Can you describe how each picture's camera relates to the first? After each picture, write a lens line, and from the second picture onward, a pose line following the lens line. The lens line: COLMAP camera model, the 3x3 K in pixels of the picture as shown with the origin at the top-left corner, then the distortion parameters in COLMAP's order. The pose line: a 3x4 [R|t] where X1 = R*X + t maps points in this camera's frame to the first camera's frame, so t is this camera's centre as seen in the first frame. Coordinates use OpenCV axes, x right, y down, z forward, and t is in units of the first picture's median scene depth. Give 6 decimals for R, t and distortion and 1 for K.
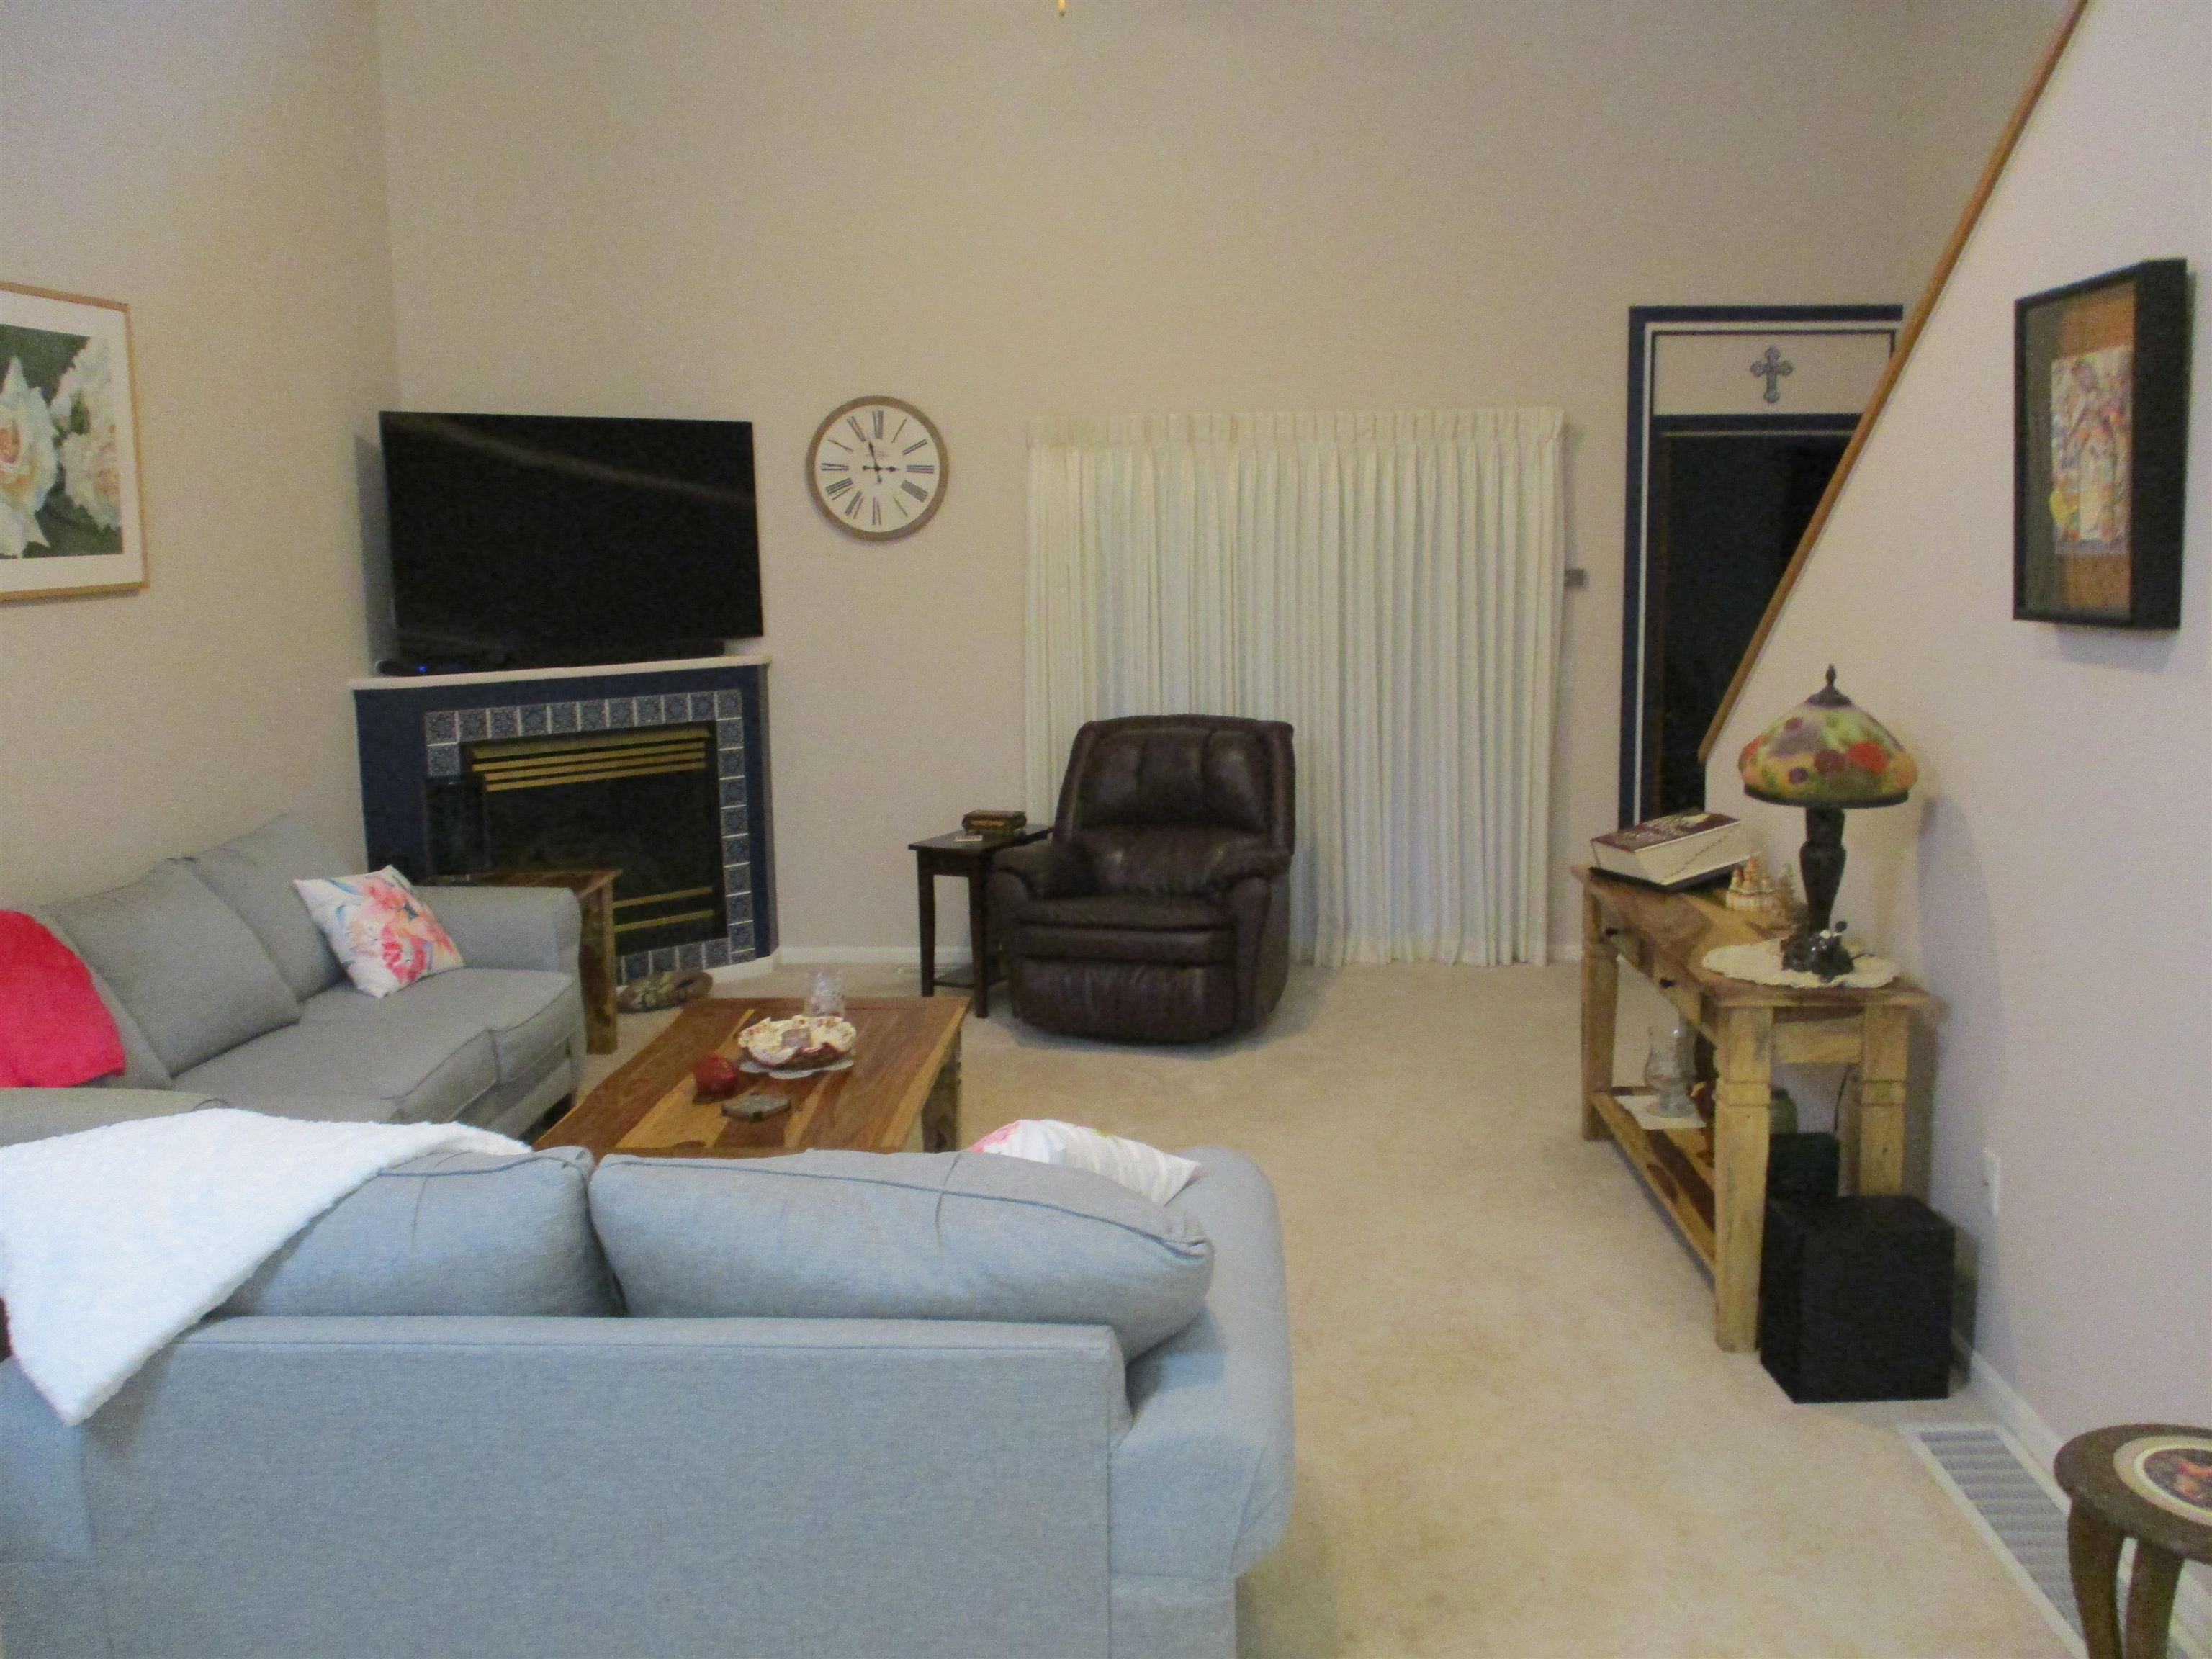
lens RADIAL K [[1892.9, 0, 1106.0], [0, 1892.9, 829.5], [0, 0, 1]] dist [-0.022277, 0.013405]
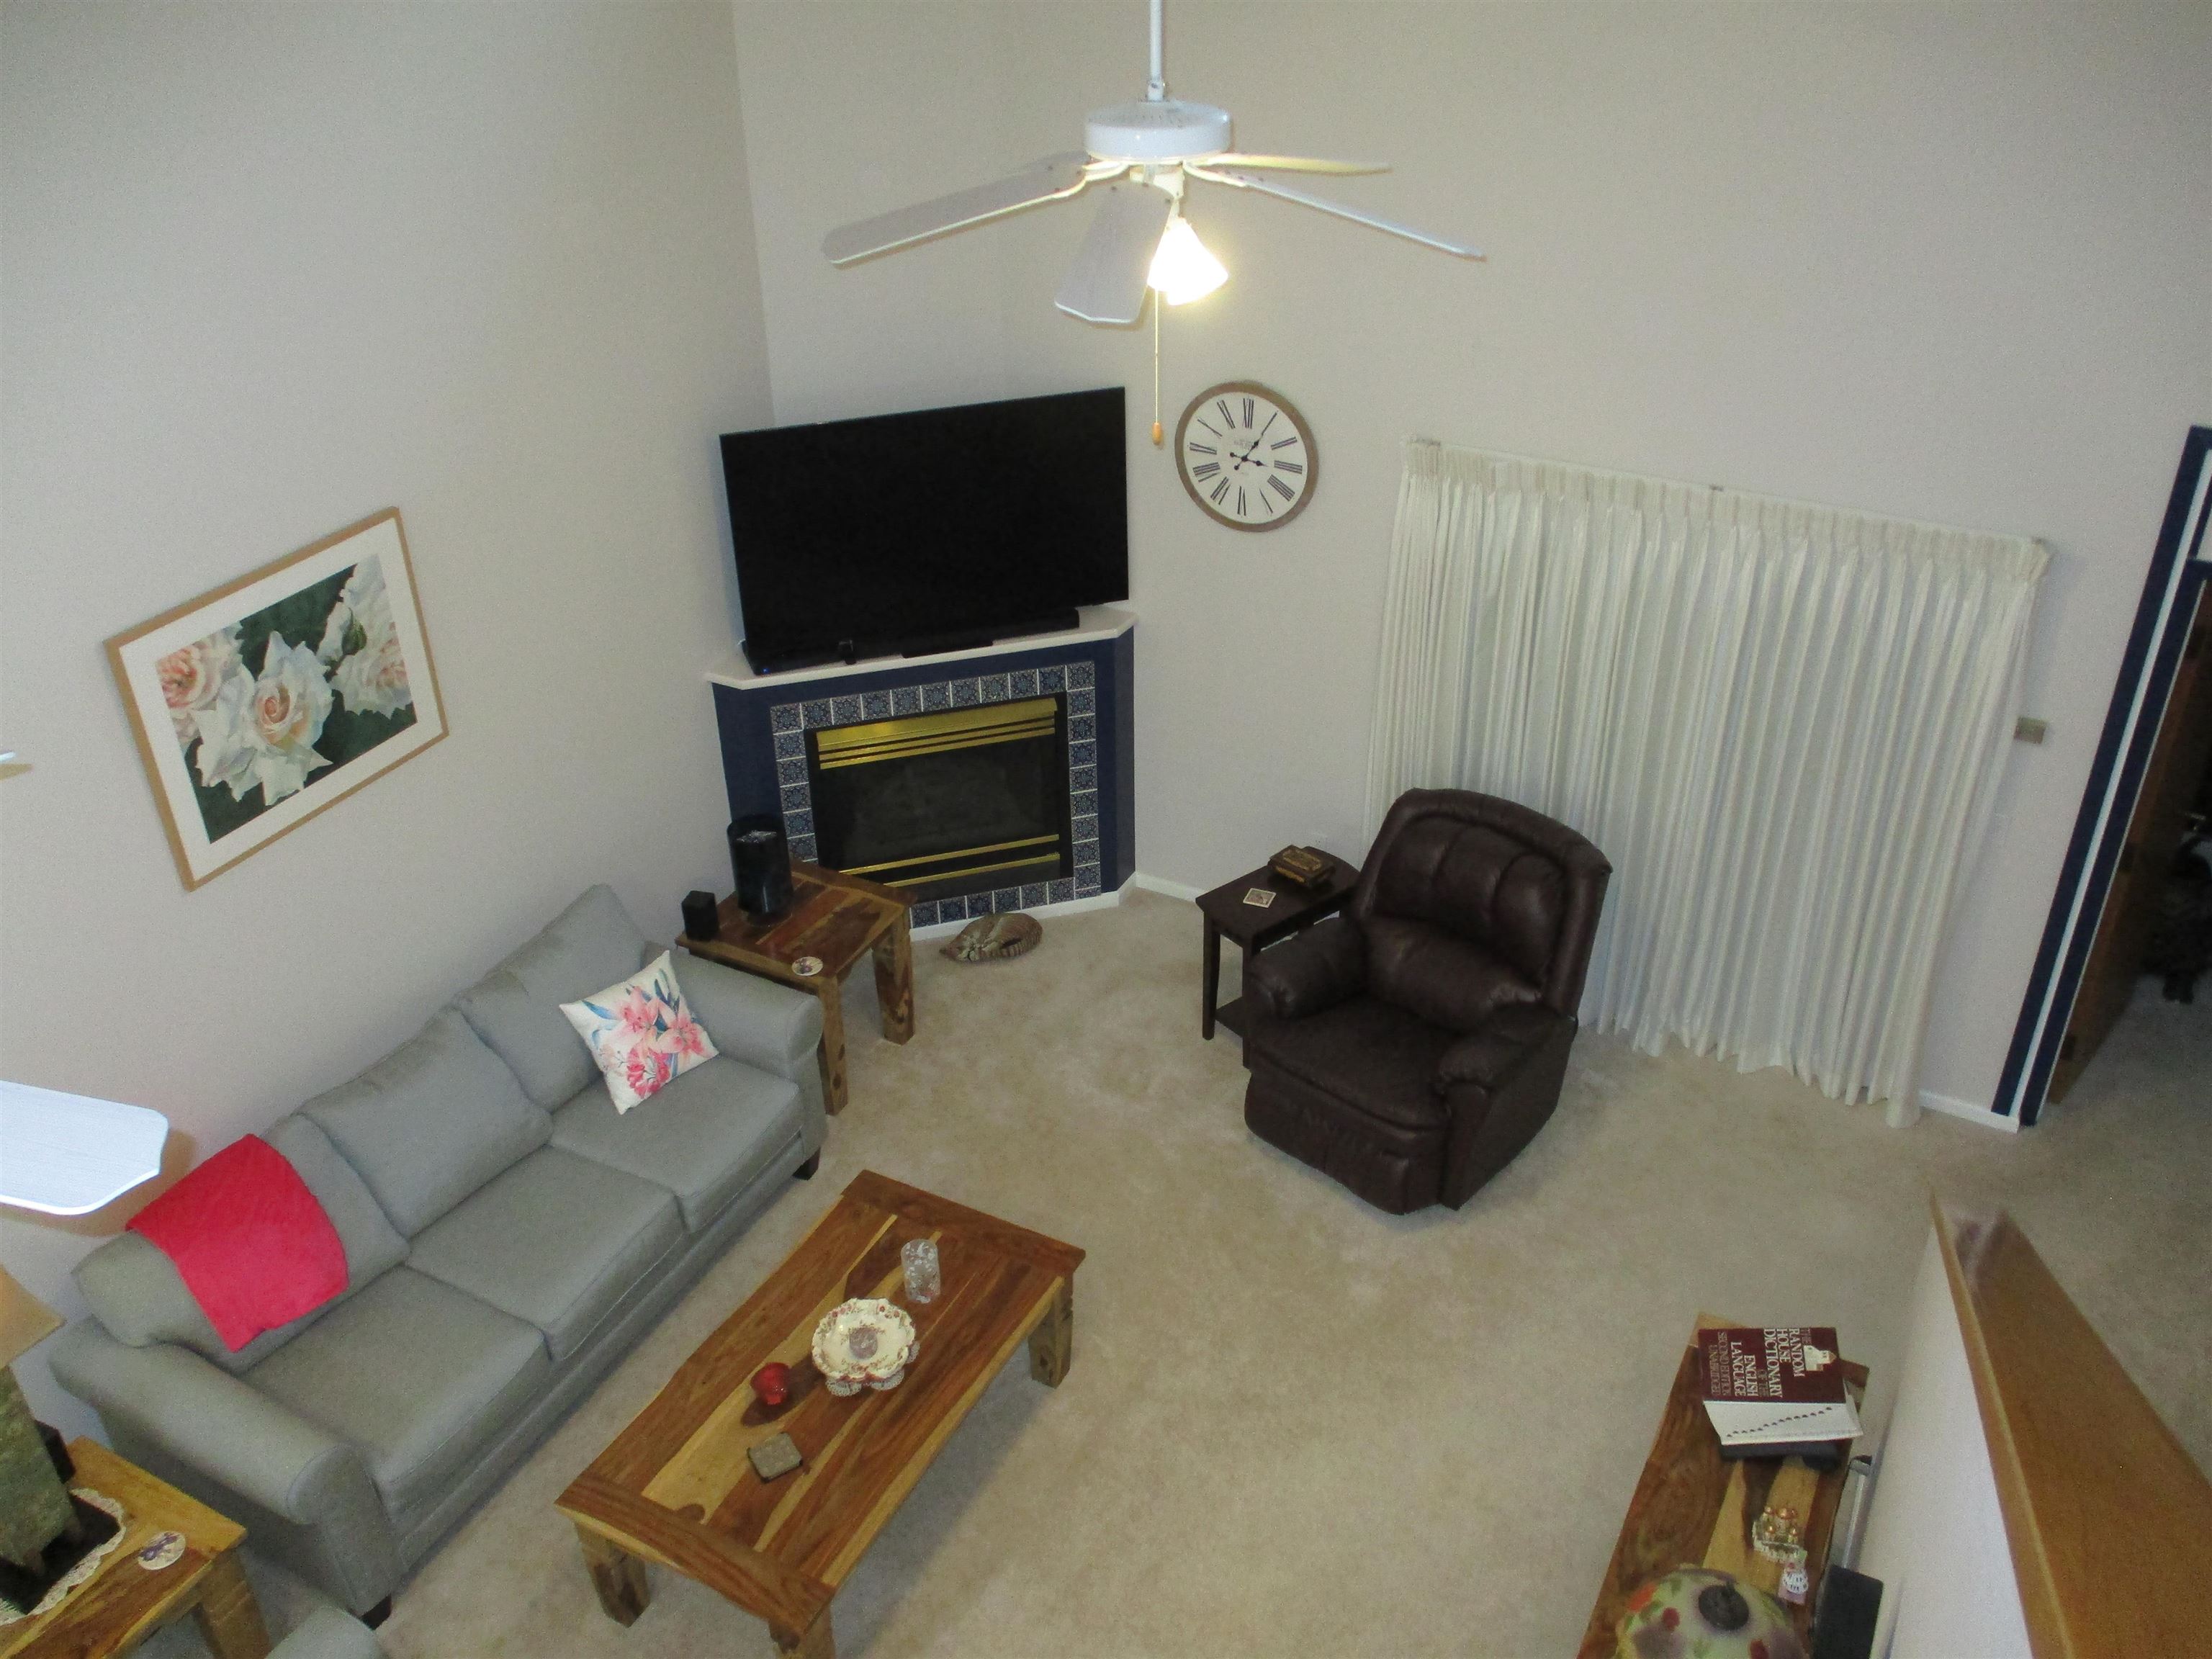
lens RADIAL K [[1892.9, 0, 1106.0], [0, 1892.9, 829.5], [0, 0, 1]] dist [-0.022277, 0.013405]
pose [[0.902606, 0.225511, -0.366670, 0.198032], [-0.059946, 0.909344, 0.411704, -0.406591], [0.426273, -0.349626, 0.834298, 0.145616]]
